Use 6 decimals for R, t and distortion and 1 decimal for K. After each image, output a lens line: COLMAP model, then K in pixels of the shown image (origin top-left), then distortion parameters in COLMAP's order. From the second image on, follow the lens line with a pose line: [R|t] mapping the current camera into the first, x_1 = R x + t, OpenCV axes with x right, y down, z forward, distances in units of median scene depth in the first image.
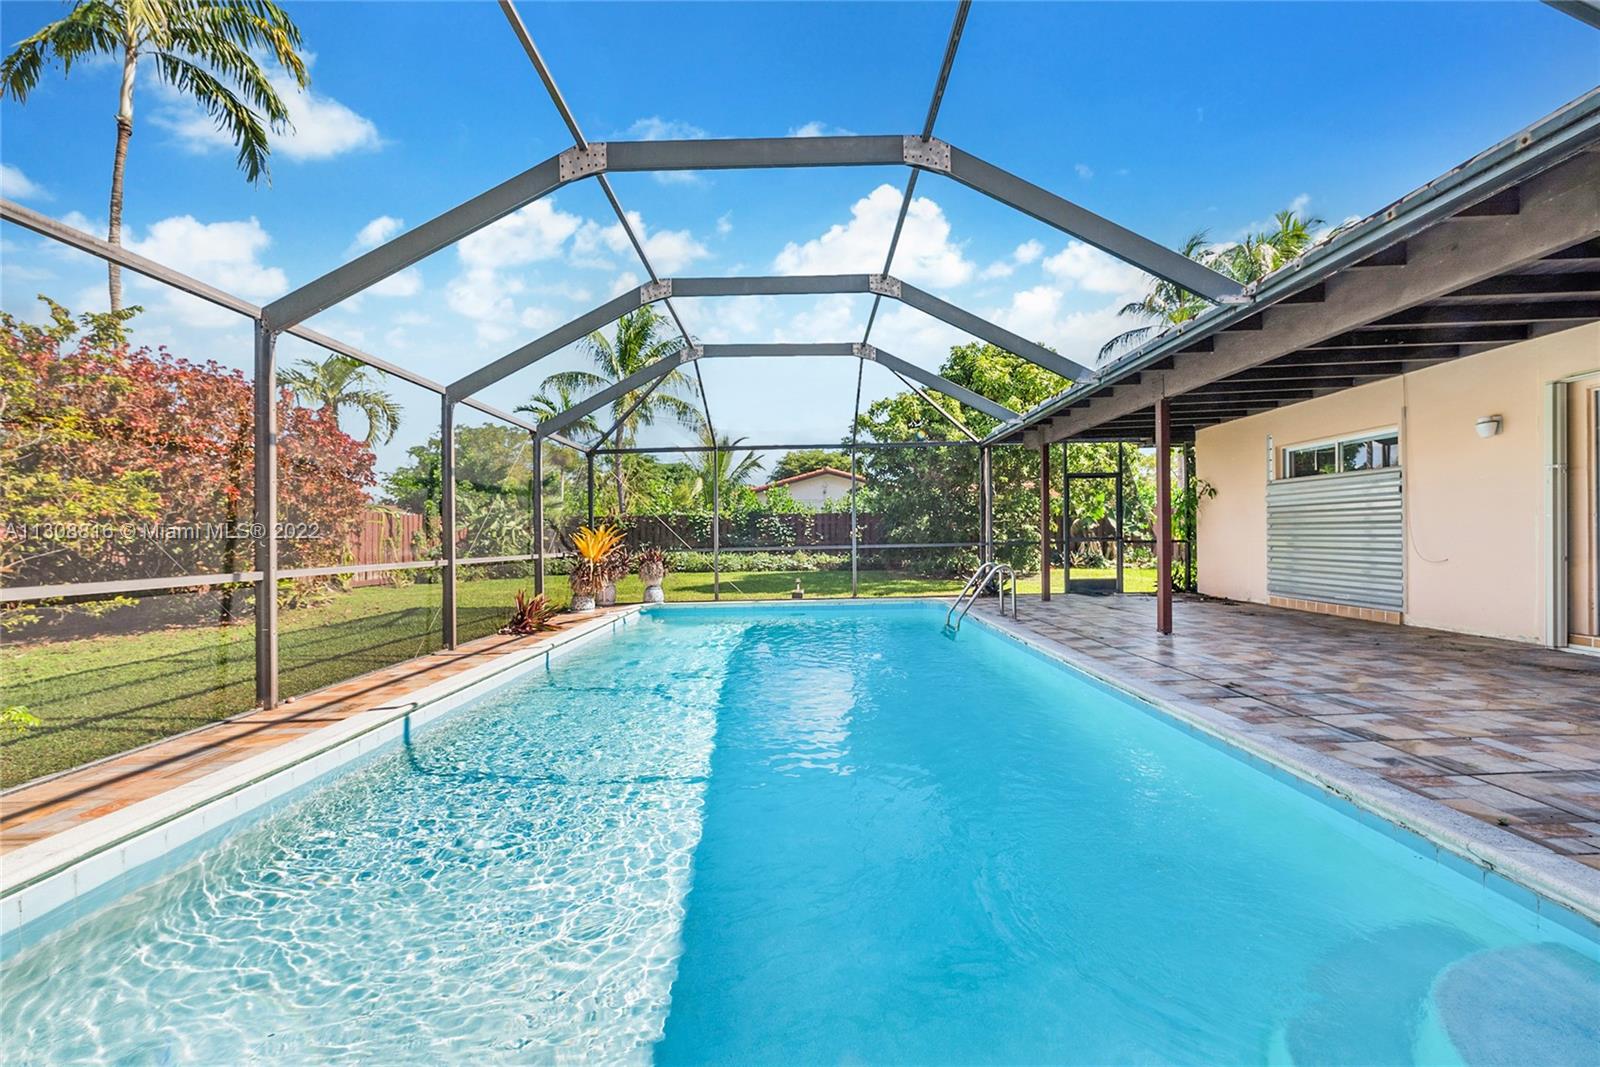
lens RADIAL K [[638.9, 0, 801.4], [0, 638.9, 533.5], [0, 0, 1]] dist [0.001375, -0.000038]
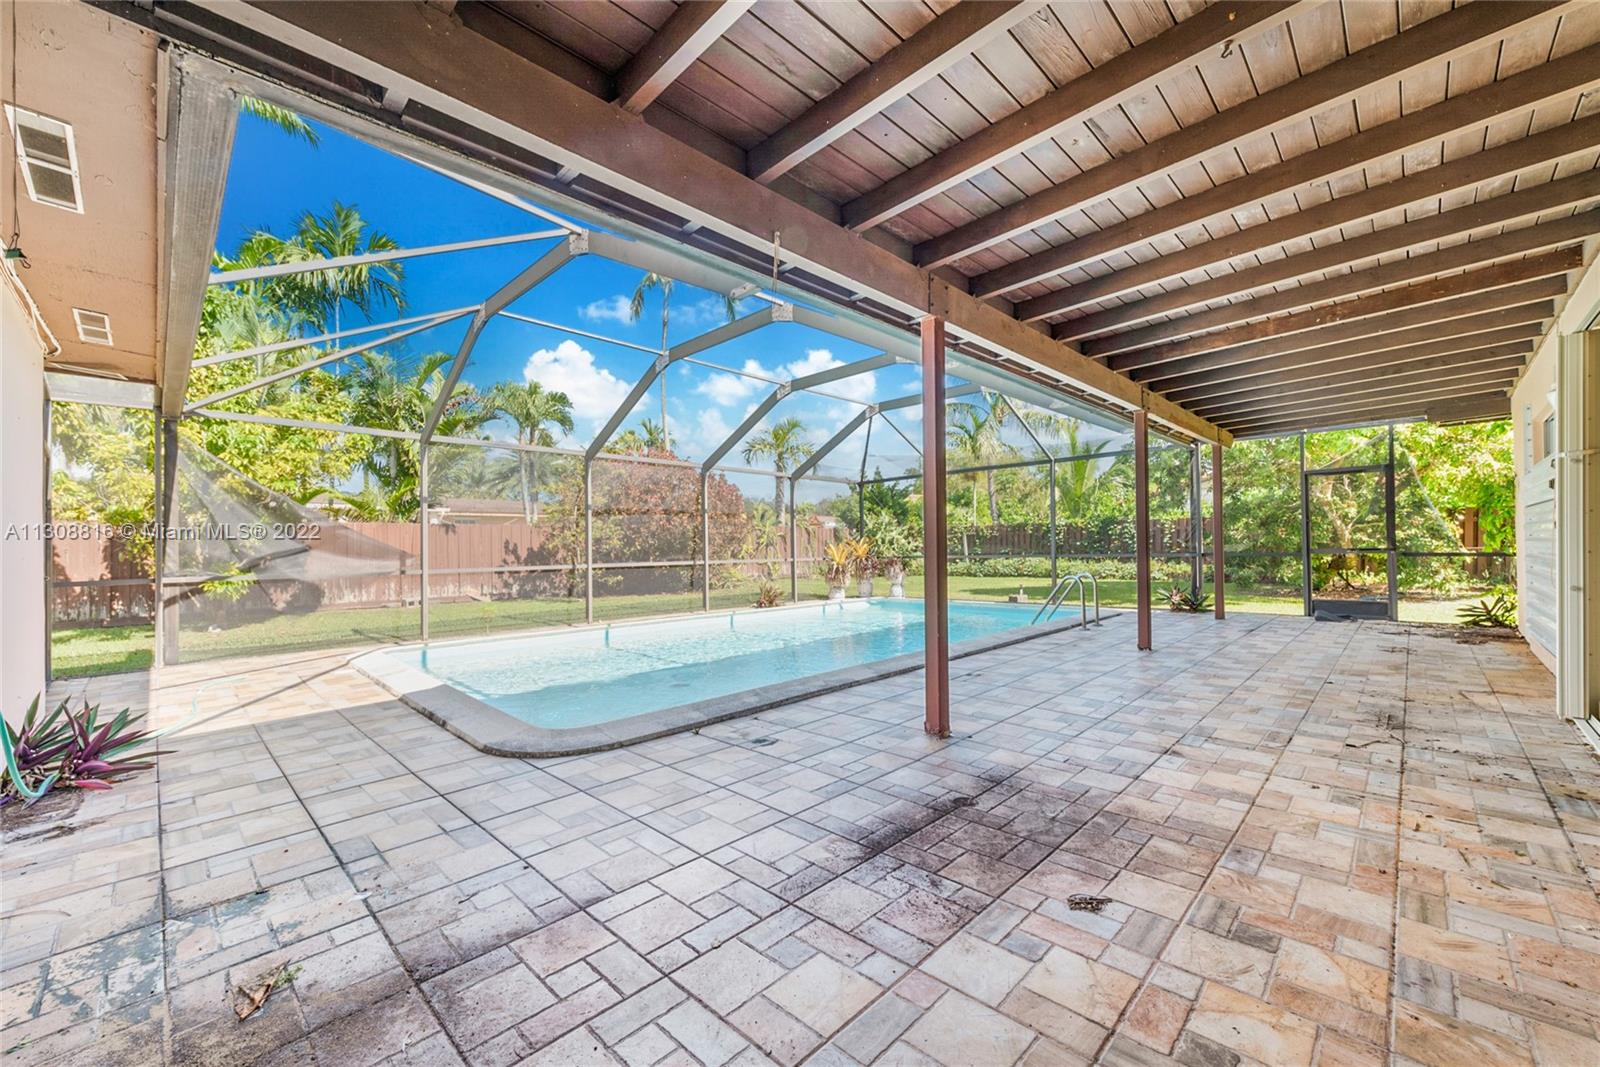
lens RADIAL K [[638.9, 0, 817.5], [0, 638.9, 541.7], [0, 0, 1]] dist [0.001375, -0.000038]
pose [[0.716737, -0.001206, -0.697343, 0.325722], [0.005810, 0.999974, 0.004241, -0.006218], [0.697319, -0.007091, 0.716725, -0.020089]]
